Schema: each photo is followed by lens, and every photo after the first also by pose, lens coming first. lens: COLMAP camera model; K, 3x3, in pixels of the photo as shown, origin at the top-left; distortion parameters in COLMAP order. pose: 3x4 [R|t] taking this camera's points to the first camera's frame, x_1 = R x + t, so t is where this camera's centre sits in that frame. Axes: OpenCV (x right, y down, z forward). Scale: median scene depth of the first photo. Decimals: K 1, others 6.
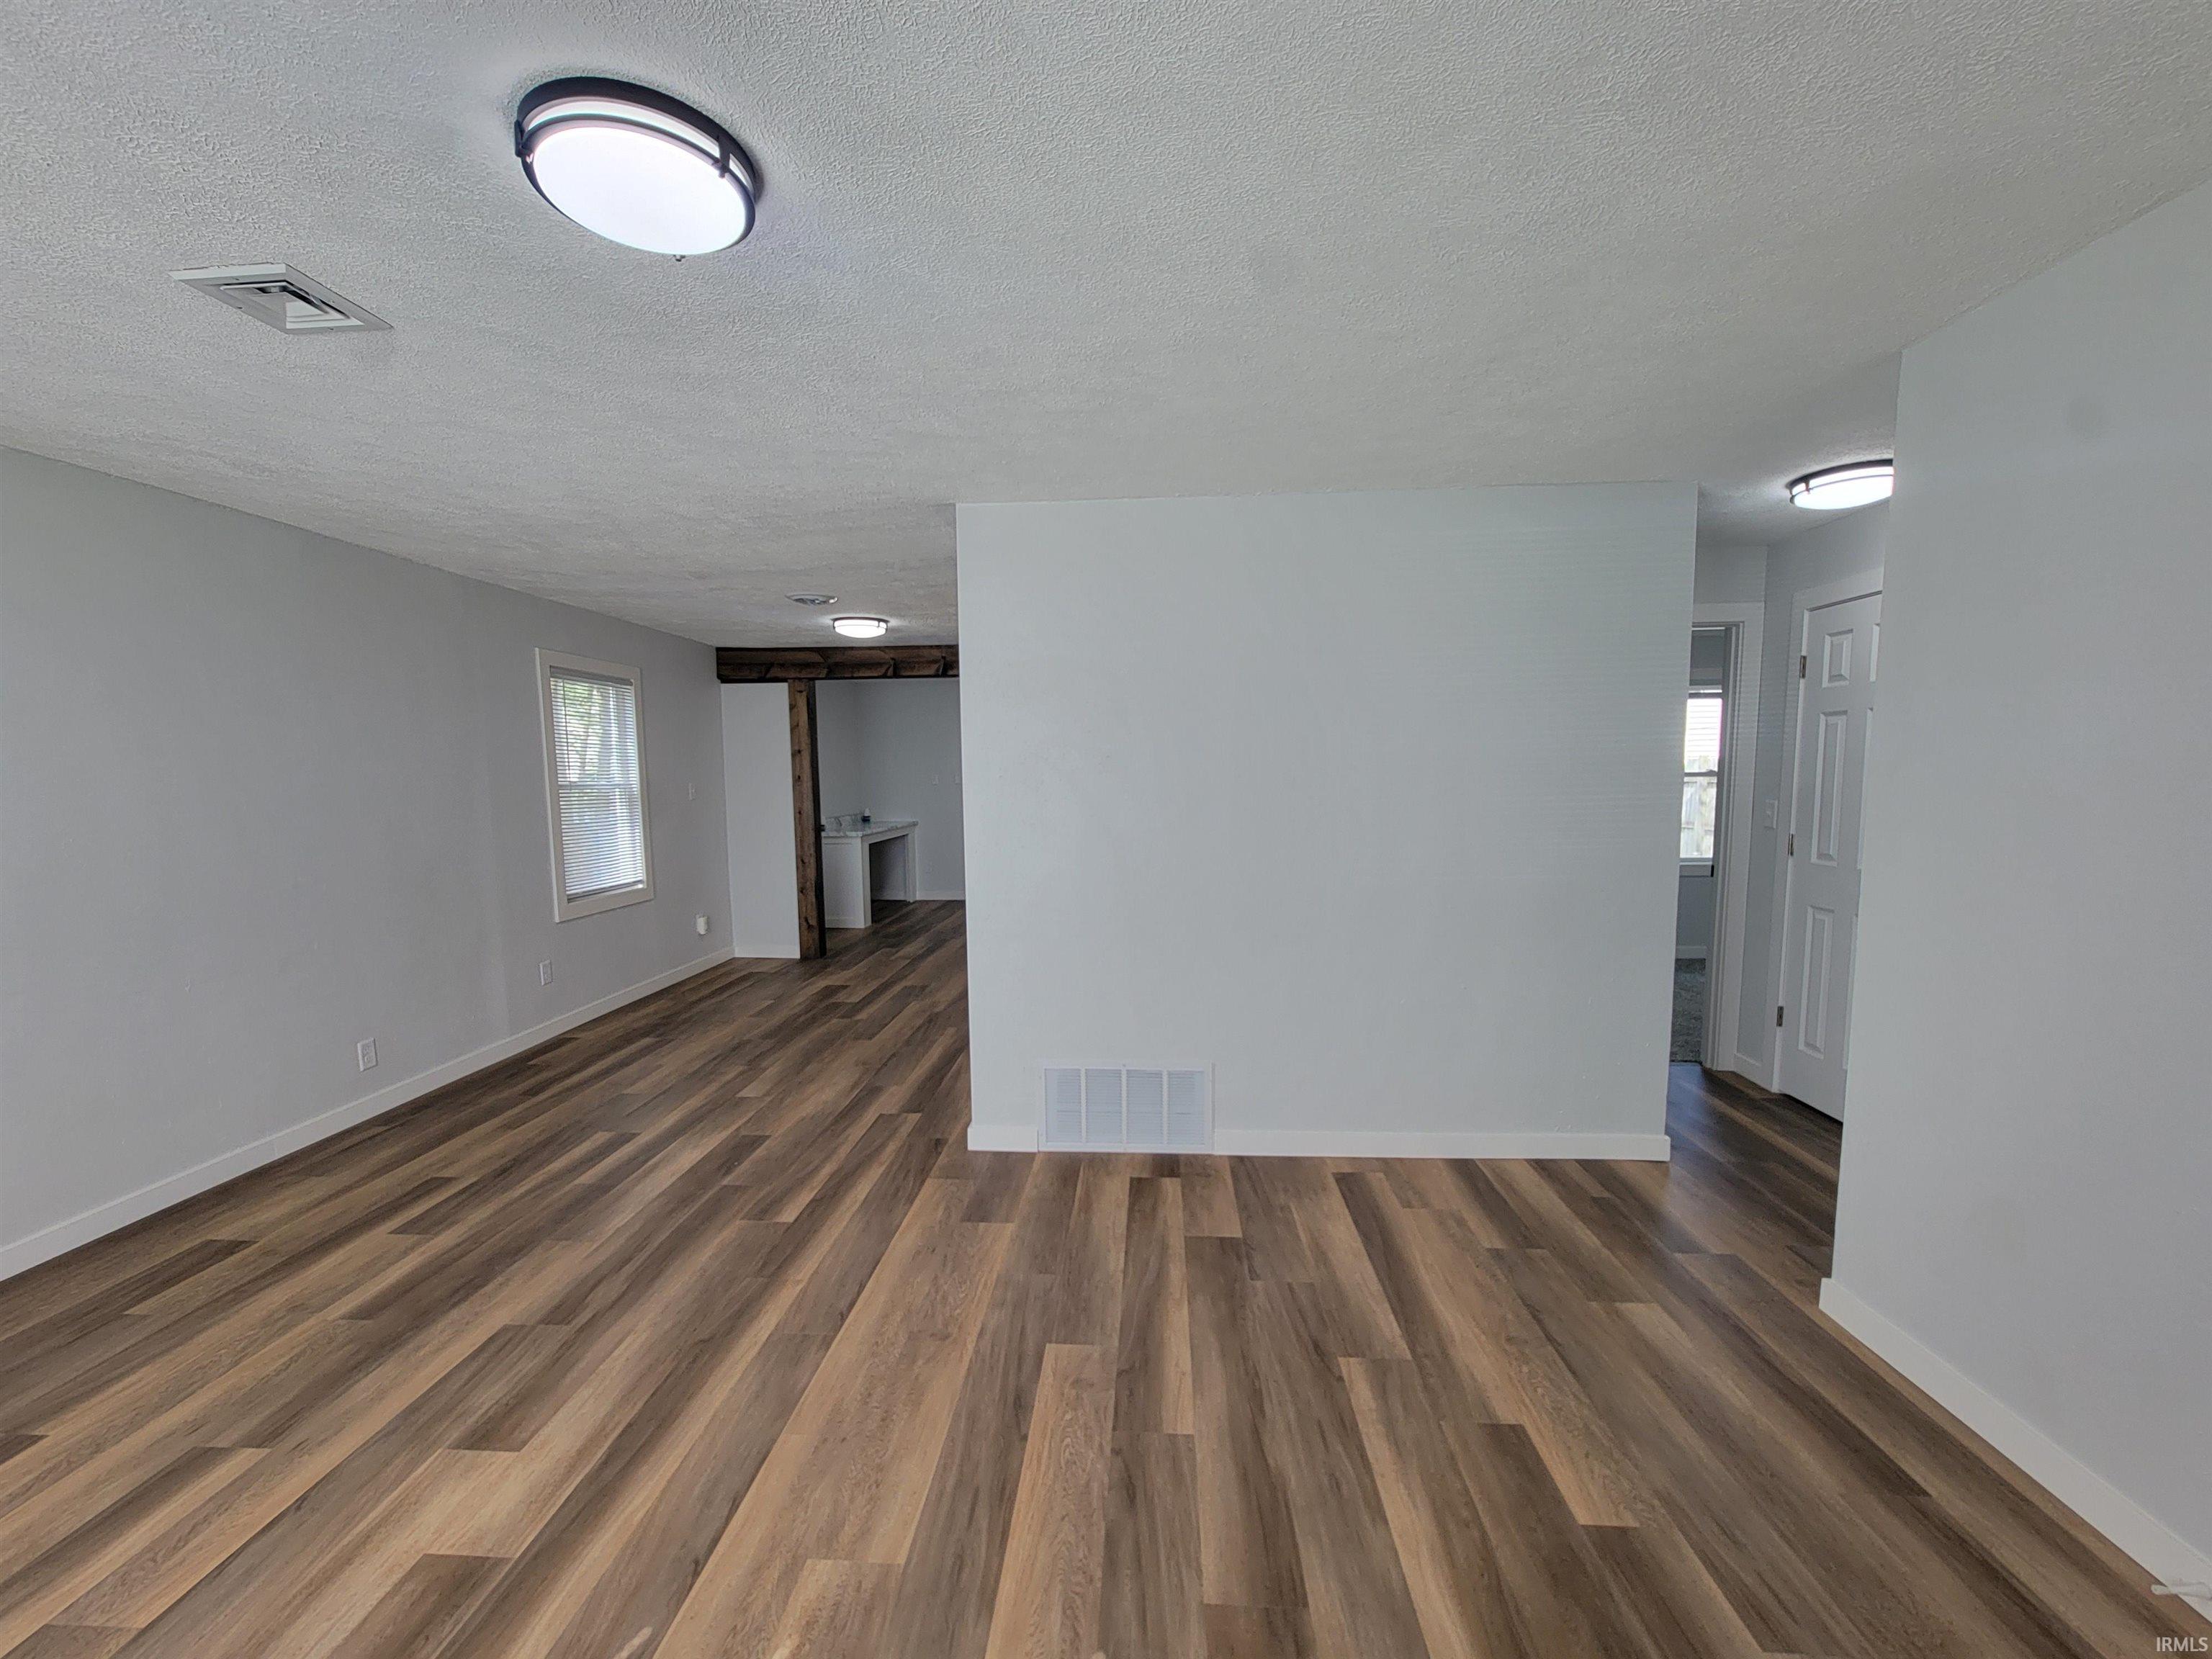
lens RADIAL K [[903.9, 0, 1095.1], [0, 903.9, 860.4], [0, 0, 1]] dist [-0.008101, 0.004590]
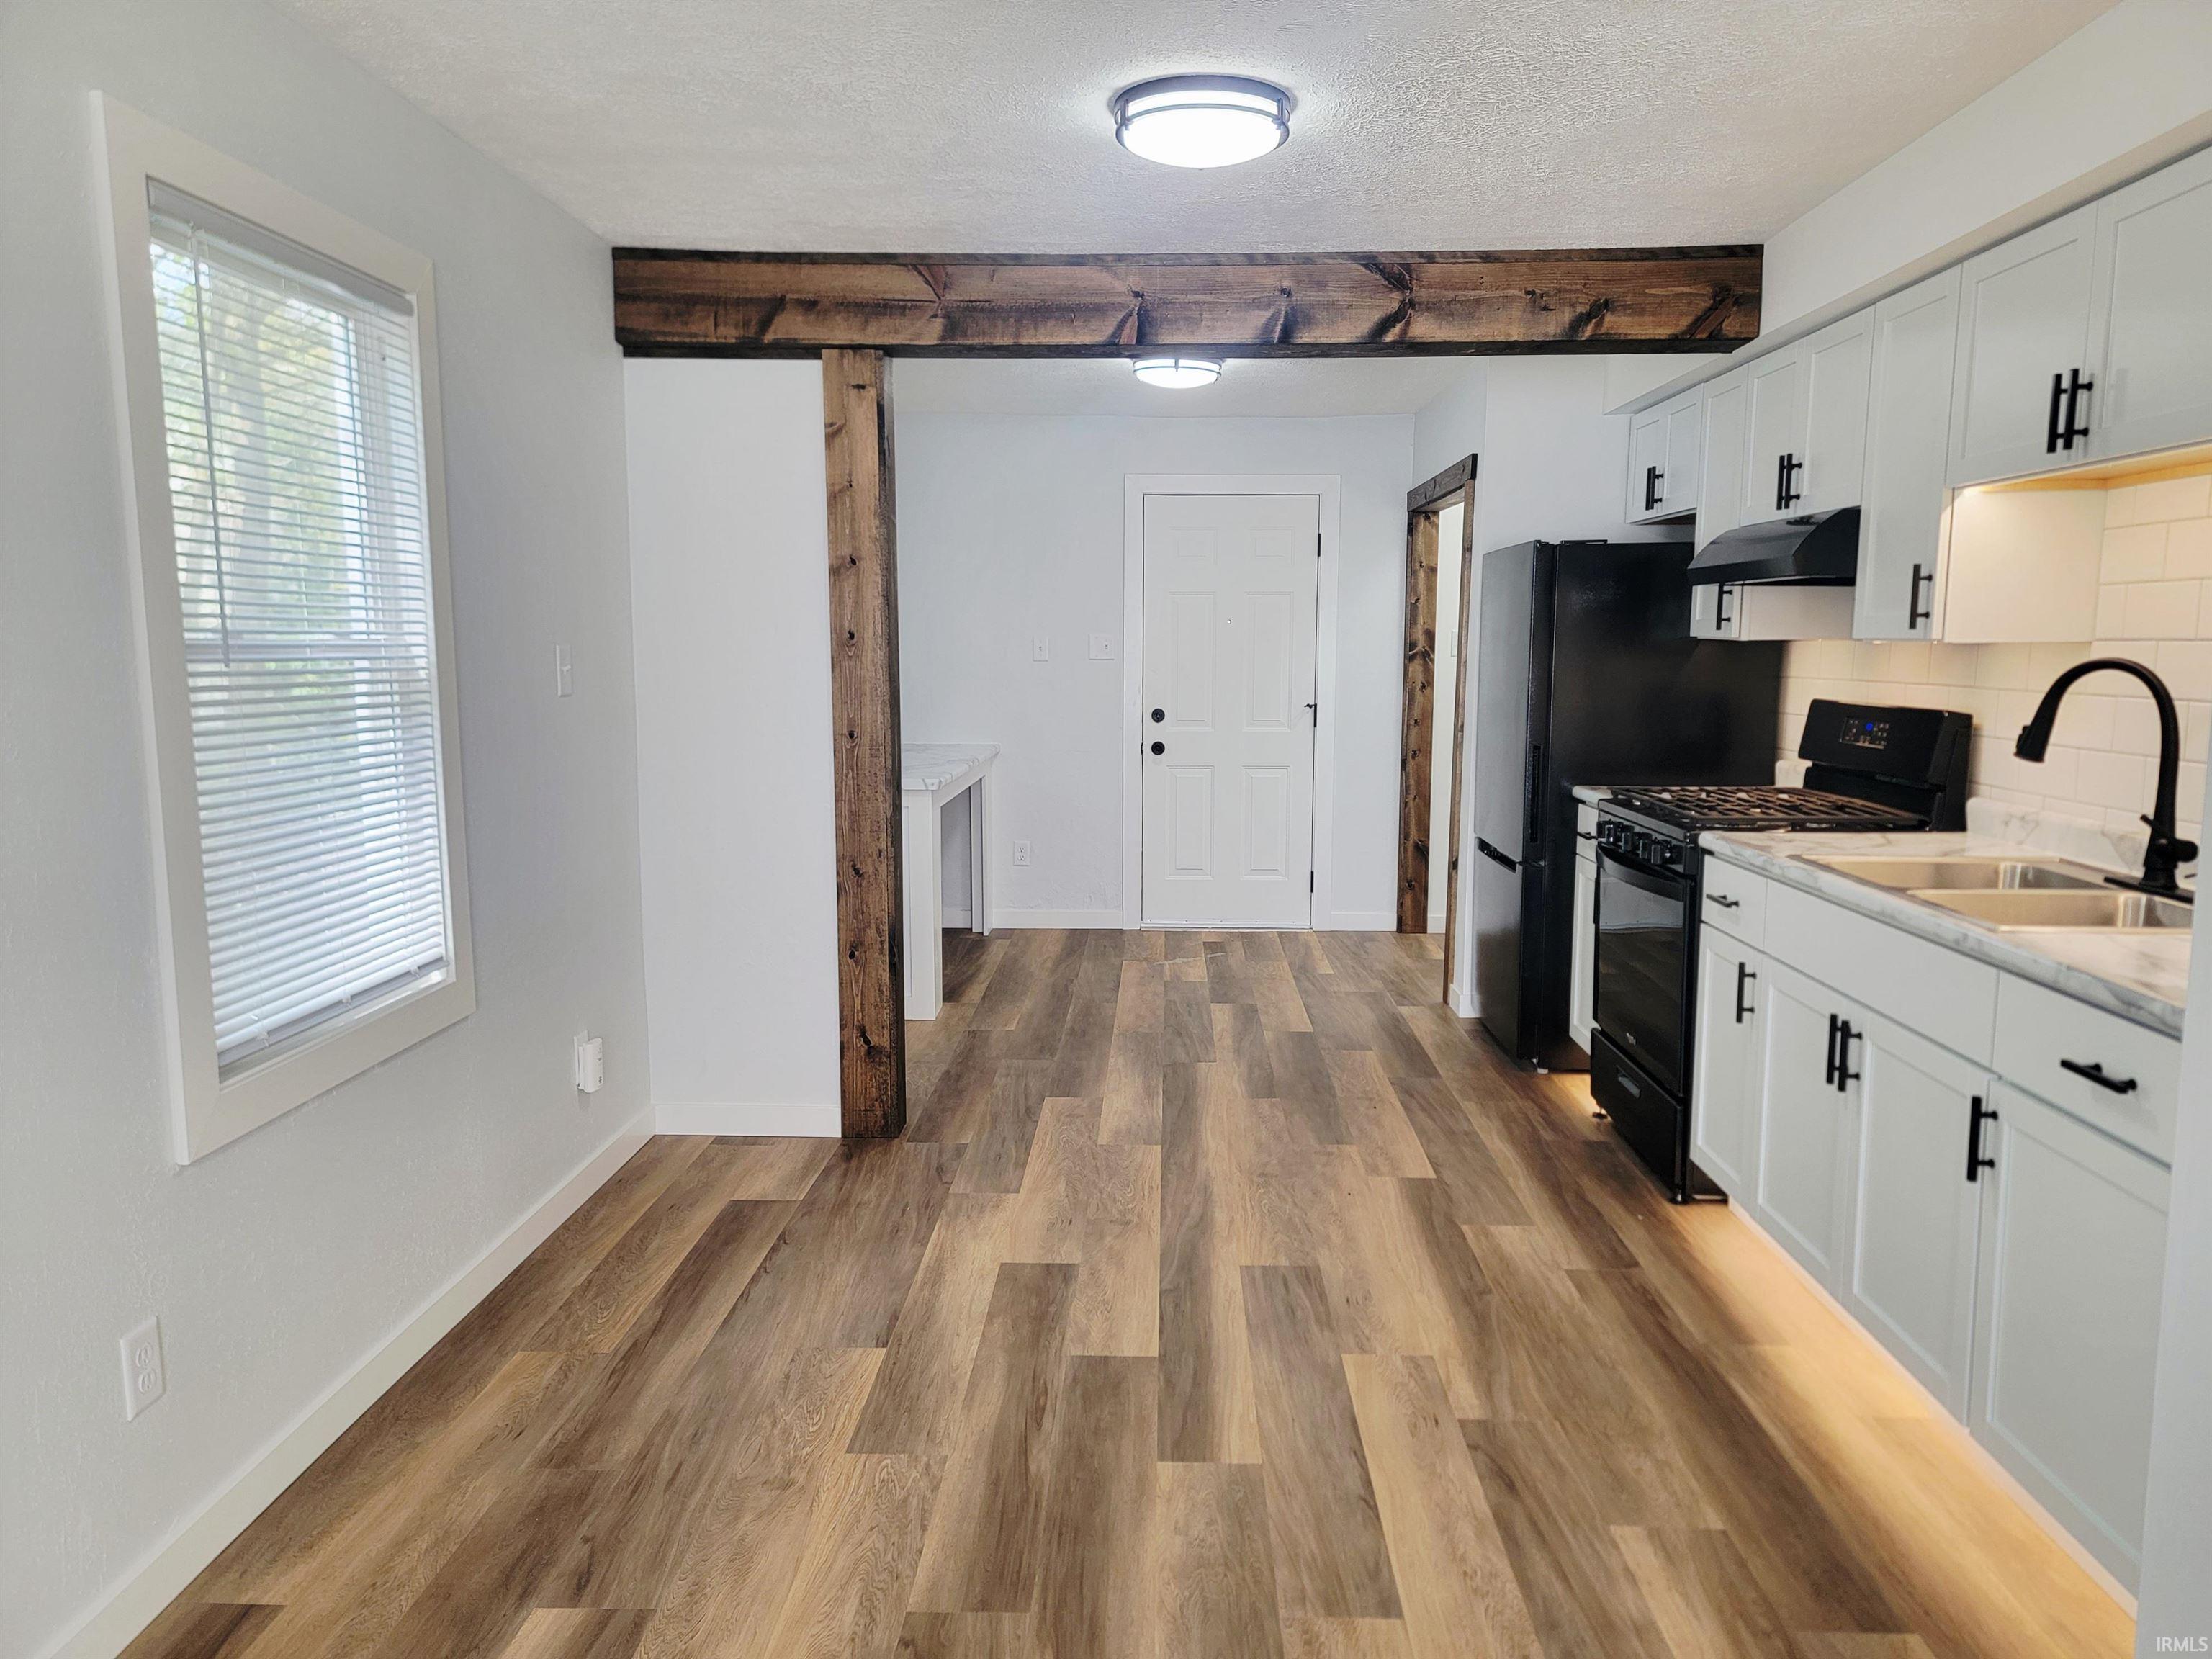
lens RADIAL K [[1571.9, 0, 1122.1], [0, 1571.9, 846.1], [0, 0, 1]] dist [0.051771, -0.002831]
pose [[0.999282, 0.008154, 0.036995, -0.492862], [-0.009390, 0.999399, 0.033379, -0.062592], [-0.036701, -0.033702, 0.998758, 0.763338]]
